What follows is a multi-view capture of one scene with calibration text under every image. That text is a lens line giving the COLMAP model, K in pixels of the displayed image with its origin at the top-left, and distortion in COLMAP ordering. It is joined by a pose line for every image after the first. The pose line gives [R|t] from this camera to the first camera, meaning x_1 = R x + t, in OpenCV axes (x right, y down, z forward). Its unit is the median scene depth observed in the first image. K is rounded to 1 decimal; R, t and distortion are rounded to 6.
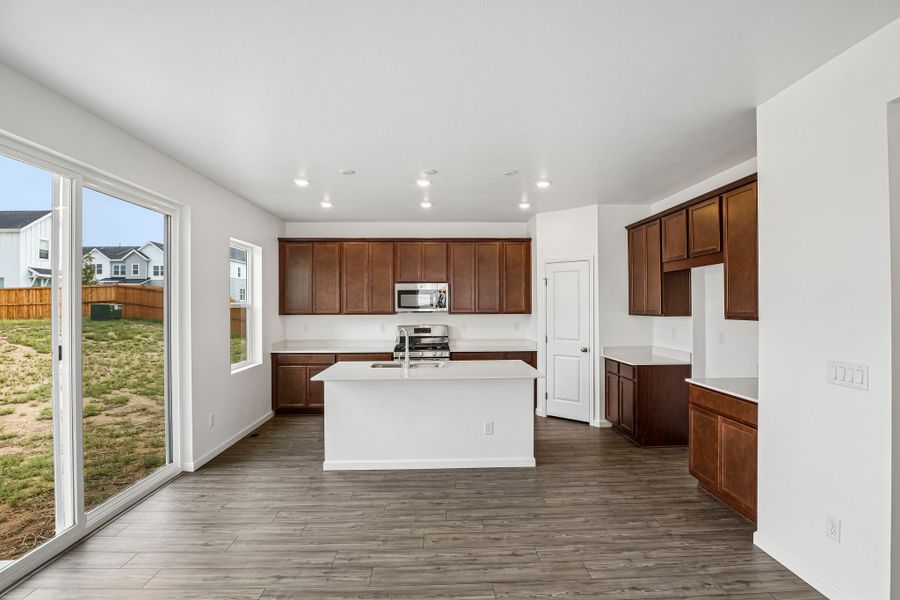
lens RADIAL K [[443.4, 0, 449.8], [0, 443.4, 305.0], [0, 0, 1]] dist [-0.036796, 0.006871]
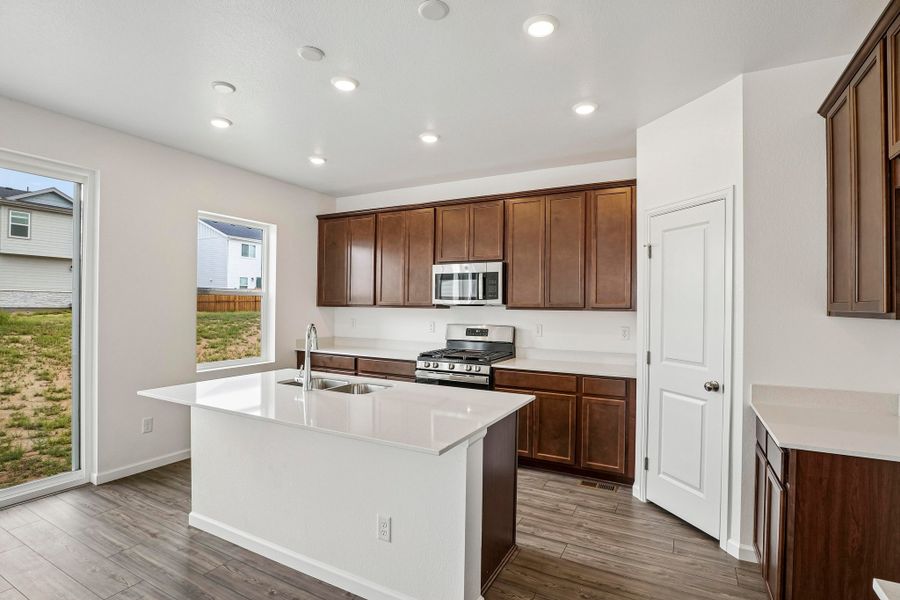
lens RADIAL K [[443.4, 0, 451.6], [0, 443.4, 303.0], [0, 0, 1]] dist [-0.036796, 0.006871]
pose [[0.862630, 0.011228, -0.505711, 0.280967], [-0.014196, 0.999897, -0.002017, 0.014830], [0.505636, 0.008919, 0.862701, 0.419662]]
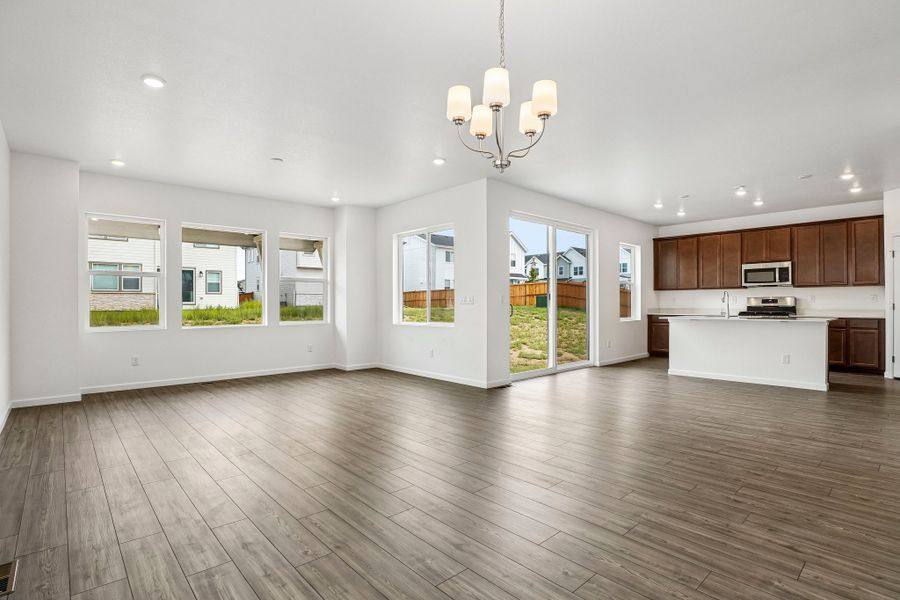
lens RADIAL K [[443.4, 0, 452.1], [0, 443.4, 306.3], [0, 0, 1]] dist [-0.036796, 0.006871]
pose [[0.649860, 0.006699, -0.760024, 0.314673], [0.000494, 0.999957, 0.009236, 0.065580], [0.760053, -0.006378, 0.649829, -0.506463]]
